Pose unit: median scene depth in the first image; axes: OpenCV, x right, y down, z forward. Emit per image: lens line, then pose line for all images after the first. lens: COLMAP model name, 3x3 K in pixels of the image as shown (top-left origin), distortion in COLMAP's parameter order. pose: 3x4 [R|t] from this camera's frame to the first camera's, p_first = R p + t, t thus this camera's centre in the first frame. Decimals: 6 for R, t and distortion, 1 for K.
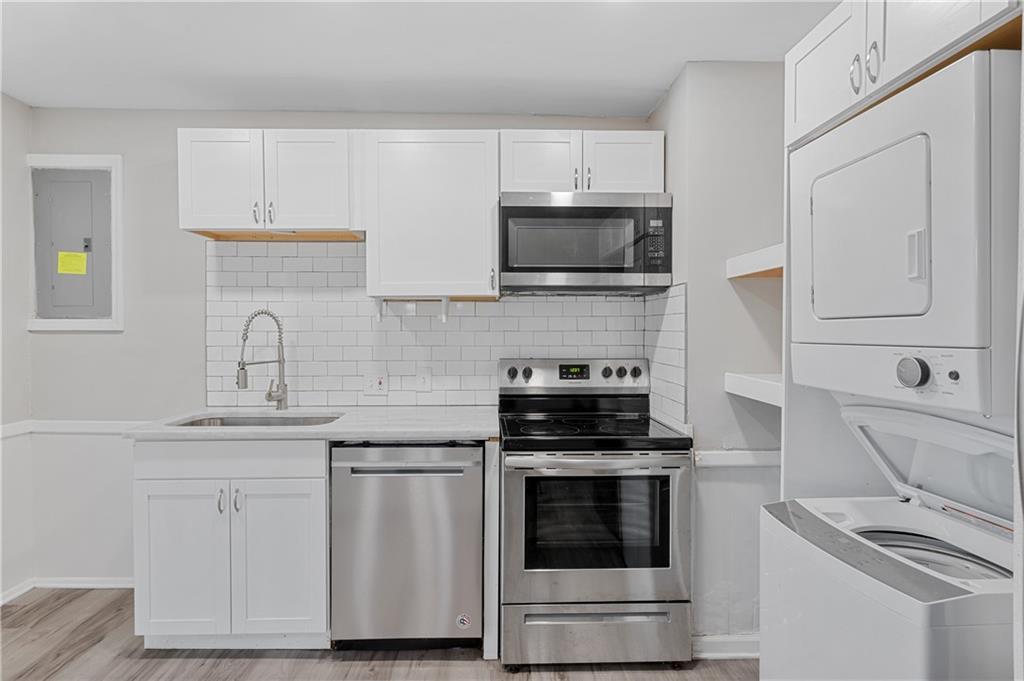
lens RADIAL K [[544.2, 0, 509.0], [0, 544.2, 332.3], [0, 0, 1]] dist [-0.002108, 0.000847]
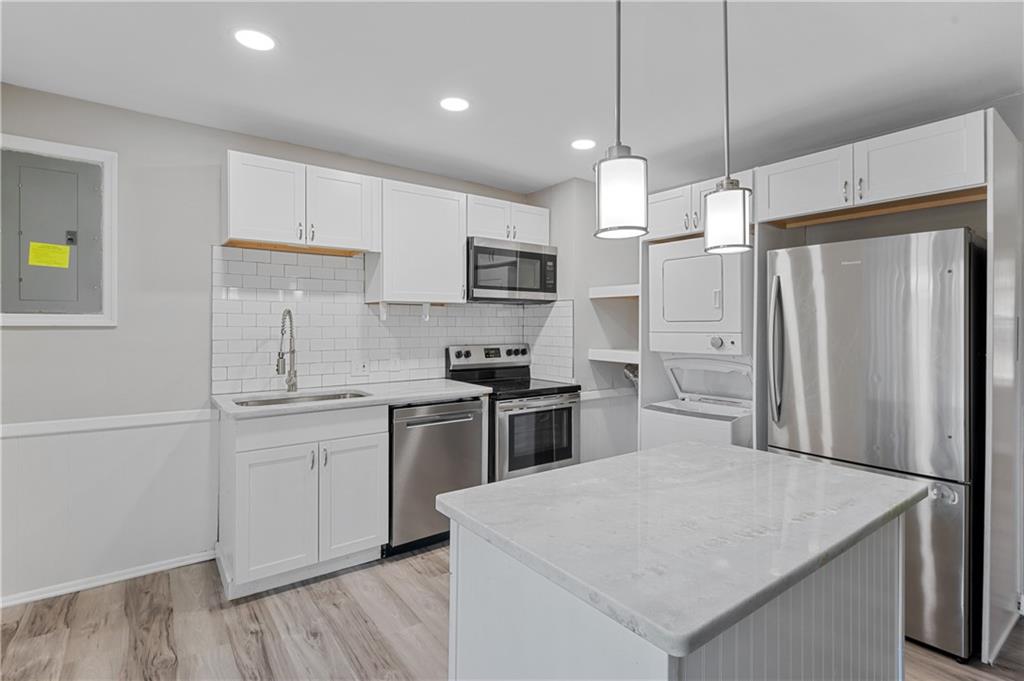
lens RADIAL K [[499.1, 0, 507.9], [0, 499.1, 323.1], [0, 0, 1]] dist [-0.001223, -0.000142]
pose [[0.812526, 0.003547, 0.582914, -0.740975], [0.000326, 0.999979, -0.006538, -0.002895], [-0.582925, 0.005502, 0.812507, -0.197301]]
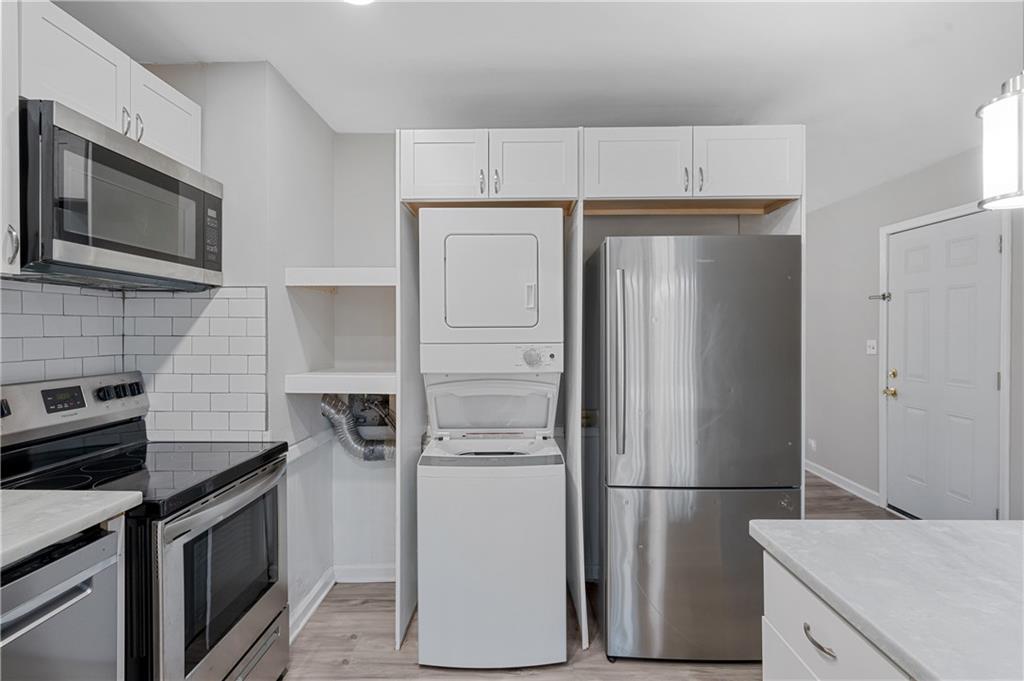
lens RADIAL K [[525.6, 0, 512.9], [0, 525.6, 334.2], [0, 0, 1]] dist [-0.000105, -0.000114]
pose [[0.037732, -0.003870, 0.999280, -0.547339], [0.005116, 0.999980, 0.003680, -0.006187], [-0.999275, 0.004973, 0.037751, 0.475904]]
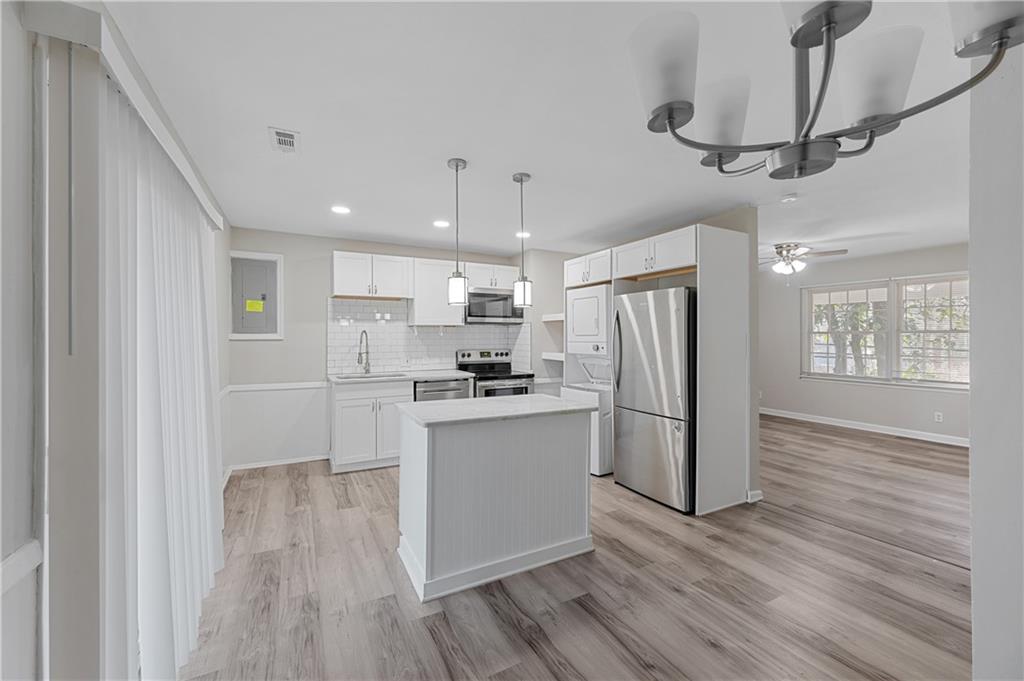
lens RADIAL K [[414.6, 0, 509.4], [0, 414.6, 332.7], [0, 0, 1]] dist [-0.003578, 0.000104]
pose [[0.892307, 0.002720, 0.451421, -0.734428], [0.003469, 0.999911, -0.012882, -0.005800], [-0.451416, 0.013060, 0.892218, -0.887849]]
